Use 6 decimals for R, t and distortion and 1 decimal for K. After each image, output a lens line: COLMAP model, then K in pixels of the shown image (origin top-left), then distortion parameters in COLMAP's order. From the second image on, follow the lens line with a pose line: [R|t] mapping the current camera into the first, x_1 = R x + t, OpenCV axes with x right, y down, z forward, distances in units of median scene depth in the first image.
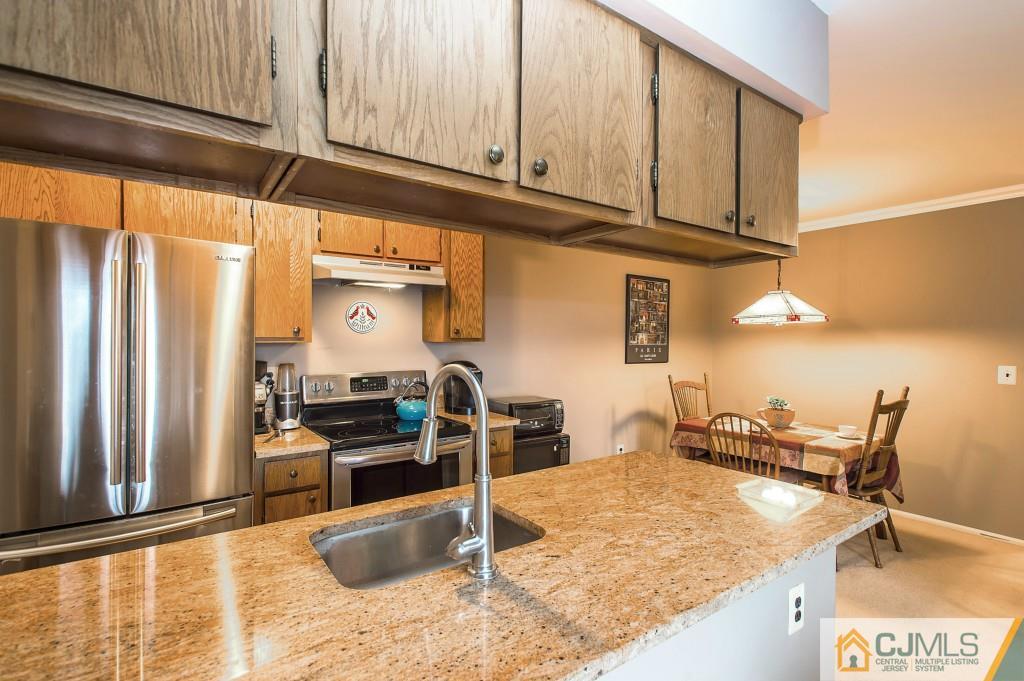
lens RADIAL K [[485.6, 0, 515.3], [0, 485.6, 339.4], [0, 0, 1]] dist [0.018828, -0.003692]
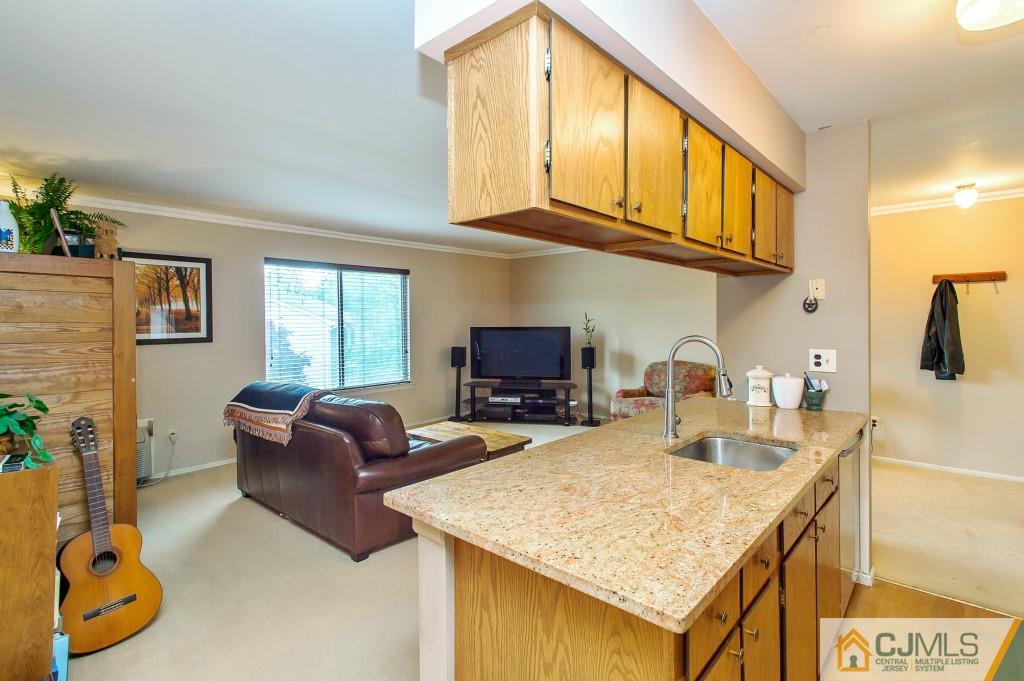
lens RADIAL K [[485.6, 0, 519.5], [0, 485.6, 327.9], [0, 0, 1]] dist [0.018828, -0.003692]
pose [[-0.975154, 0.005079, -0.221469, 0.340827], [0.001642, 0.999875, 0.015703, -0.003169], [0.221521, 0.014949, -0.975041, 0.971623]]
